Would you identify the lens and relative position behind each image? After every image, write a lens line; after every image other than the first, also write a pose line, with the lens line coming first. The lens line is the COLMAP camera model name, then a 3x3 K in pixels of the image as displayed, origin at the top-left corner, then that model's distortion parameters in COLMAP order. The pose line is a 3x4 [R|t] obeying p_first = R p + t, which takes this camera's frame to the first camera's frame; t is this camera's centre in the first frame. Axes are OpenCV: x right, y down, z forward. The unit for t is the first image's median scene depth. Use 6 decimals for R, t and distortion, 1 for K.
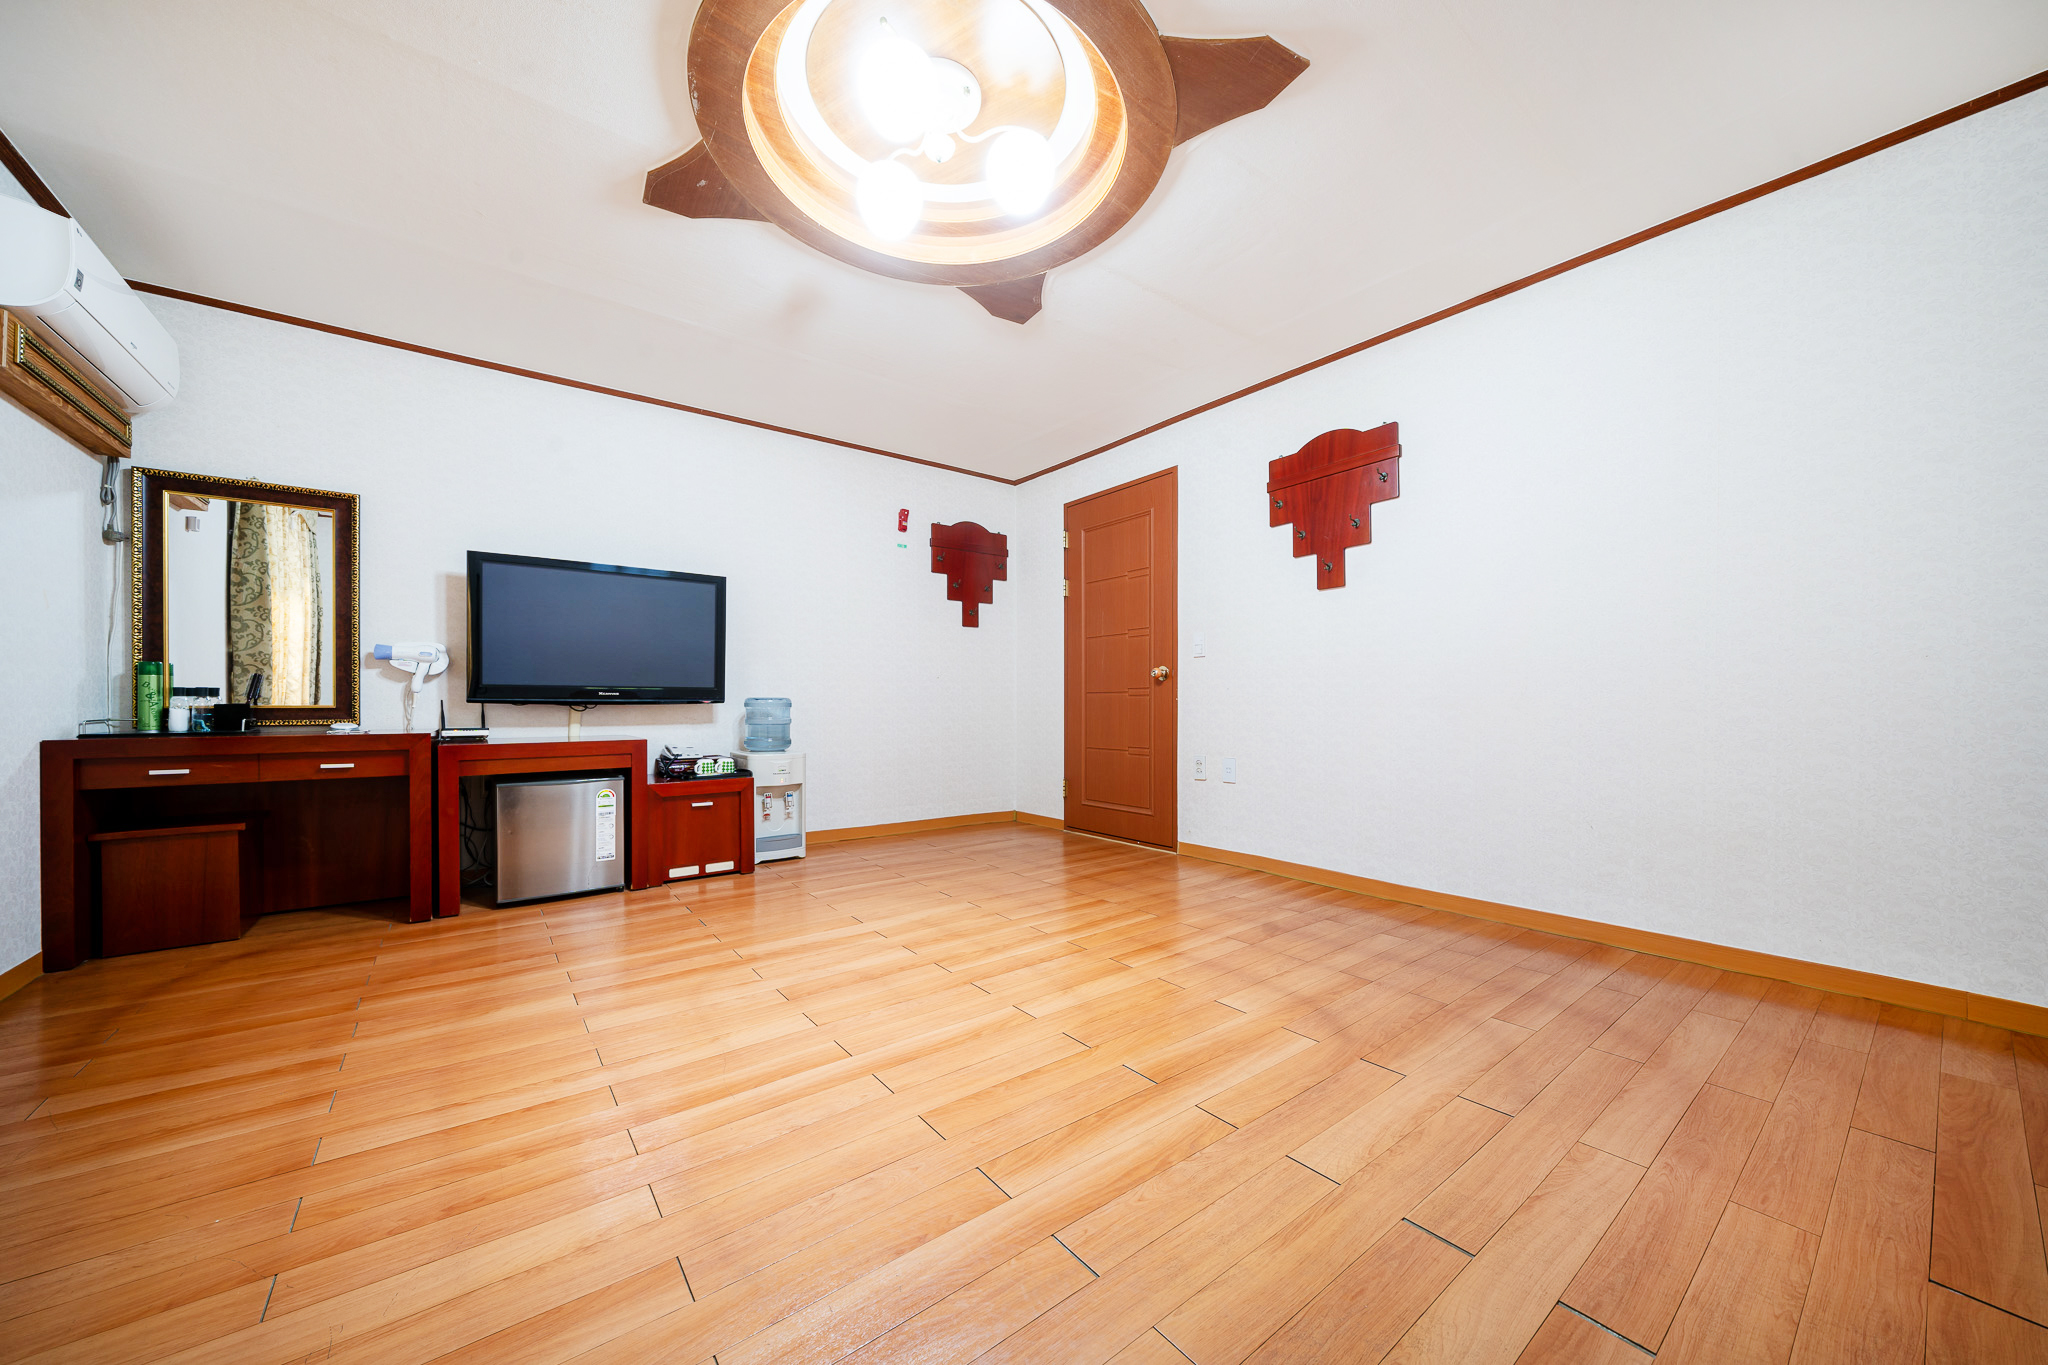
lens RADIAL K [[710.6, 0, 1031.7], [0, 710.6, 694.8], [0, 0, 1]] dist [-0.001622, 0.000036]
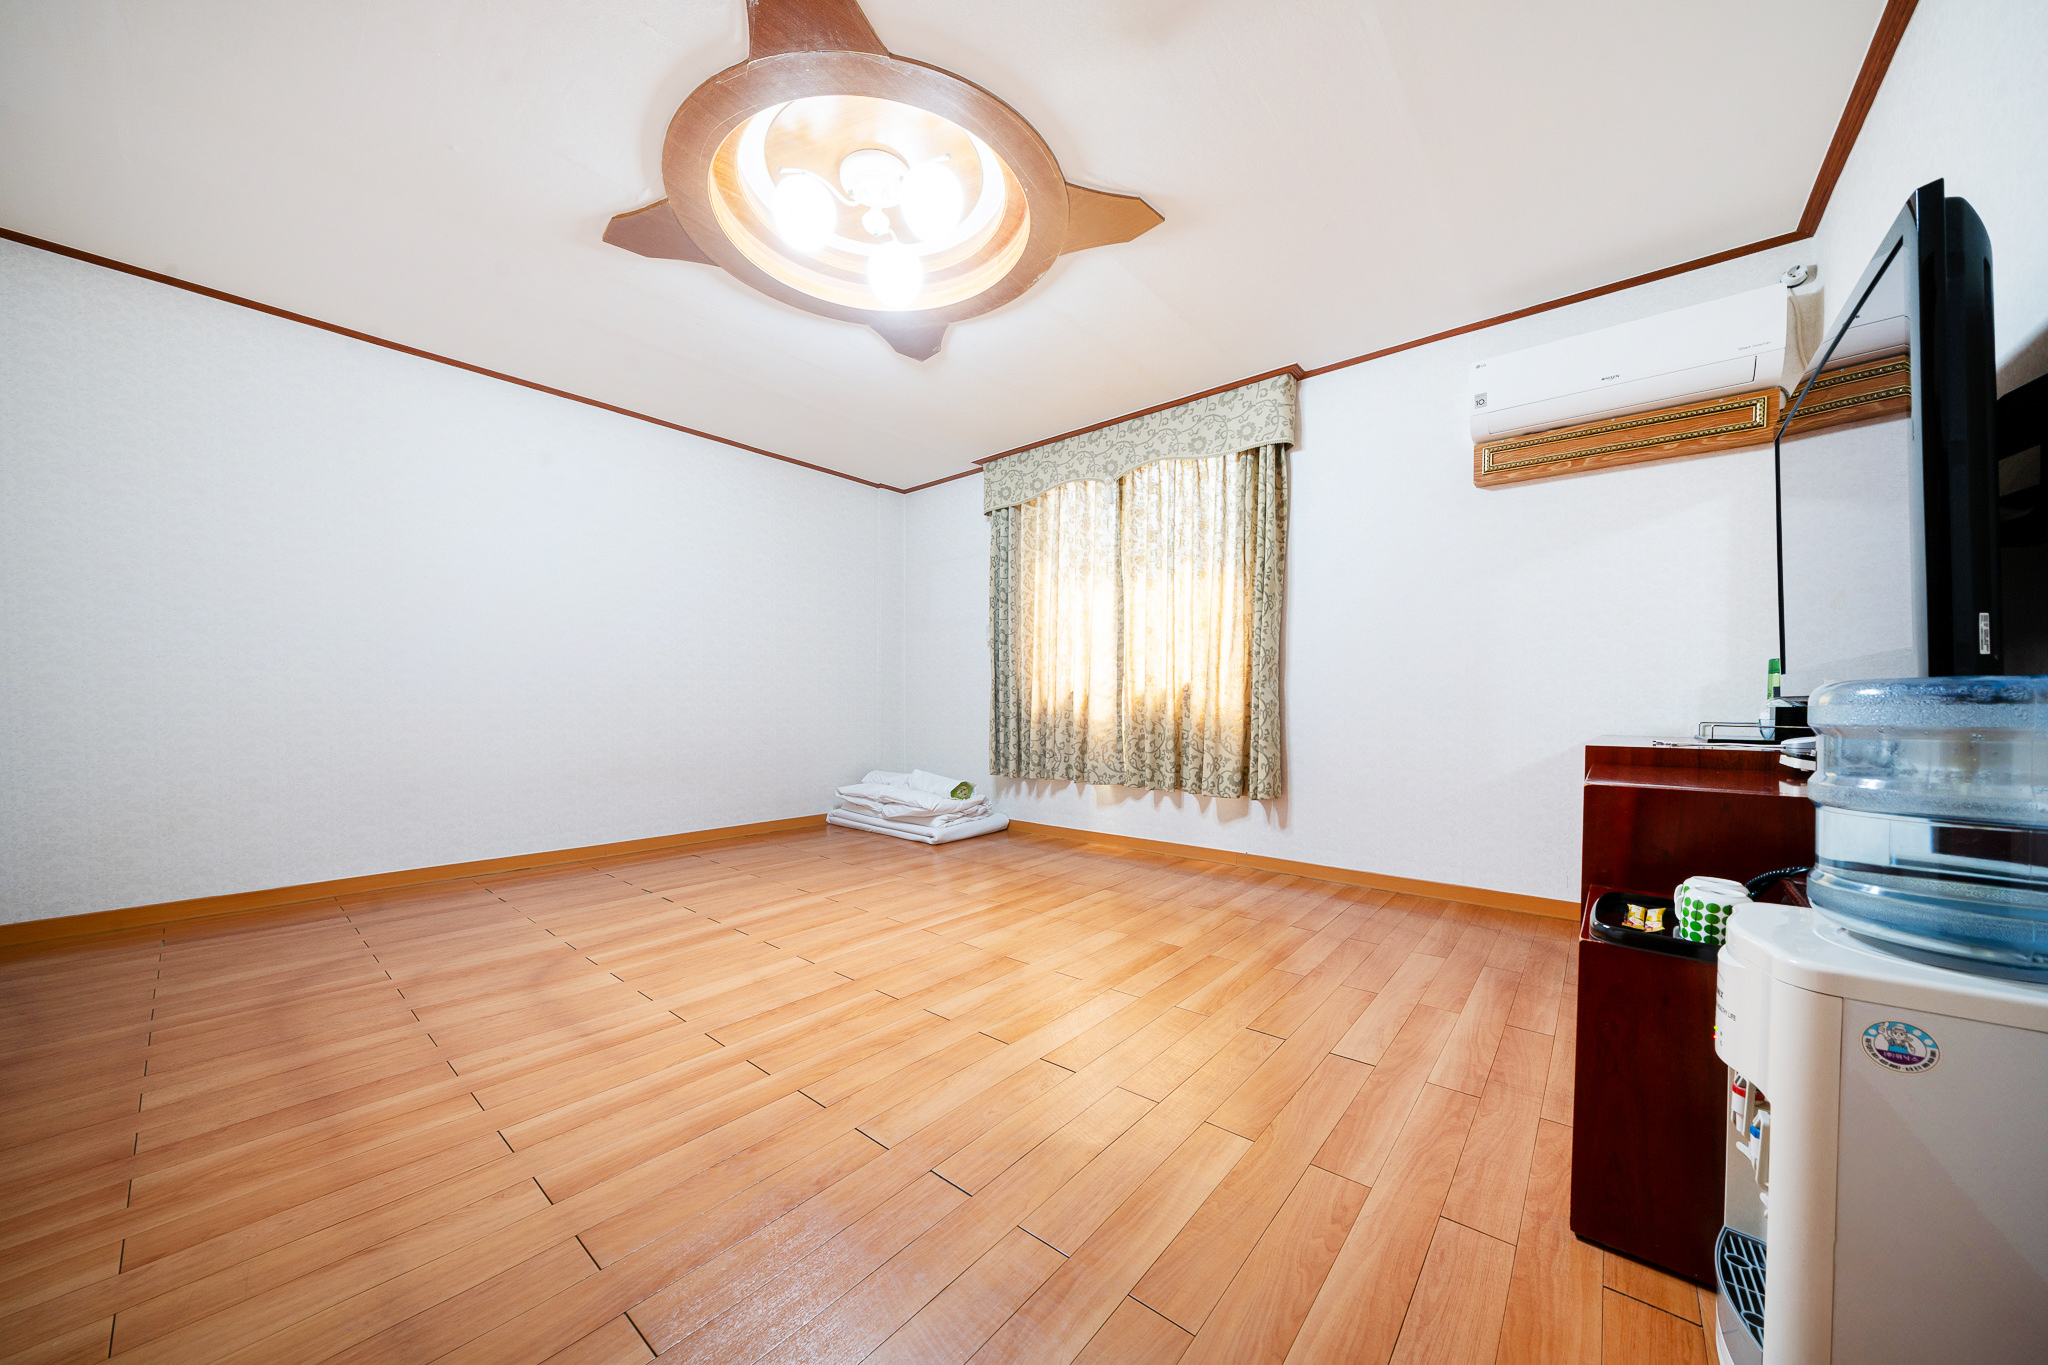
lens RADIAL K [[710.6, 0, 1031.7], [0, 710.6, 694.8], [0, 0, 1]] dist [-0.001622, 0.000036]
pose [[-0.975942, -0.006689, -0.217928, -0.073664], [-0.002745, 0.999827, -0.018398, 0.002883], [0.218014, -0.017357, -0.975791, 1.384240]]
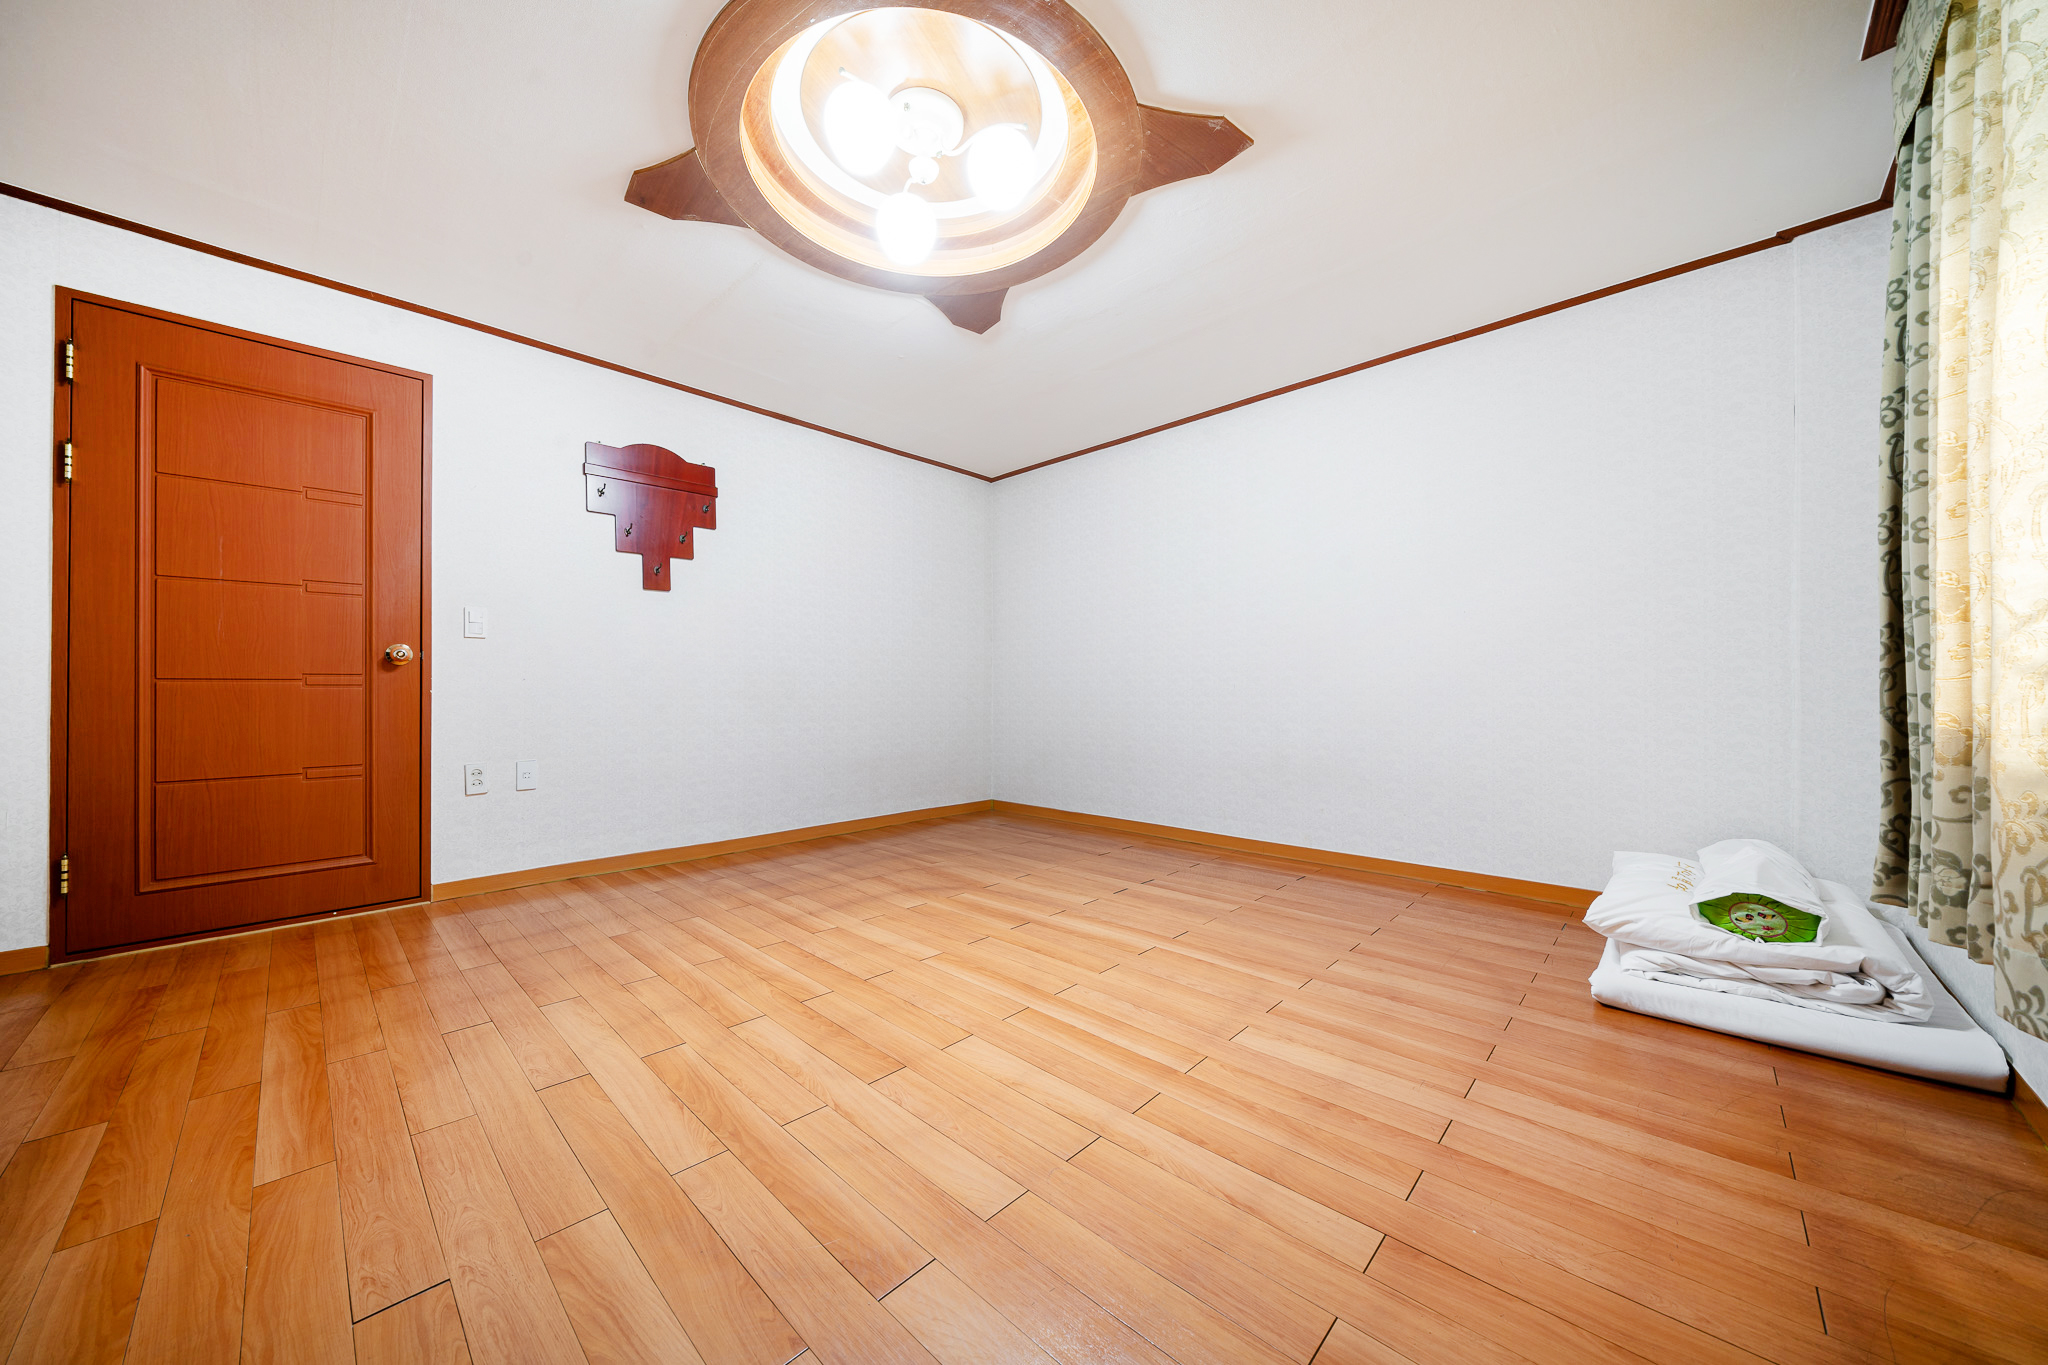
lens RADIAL K [[723.2, 0, 972.2], [0, 723.2, 691.0], [0, 0, 1]] dist [-0.002758, -0.000346]
pose [[-0.099871, 0.002934, 0.994996, -0.732120], [-0.007601, 0.999964, -0.003712, 0.003973], [-0.994971, -0.007934, -0.099845, 0.633967]]
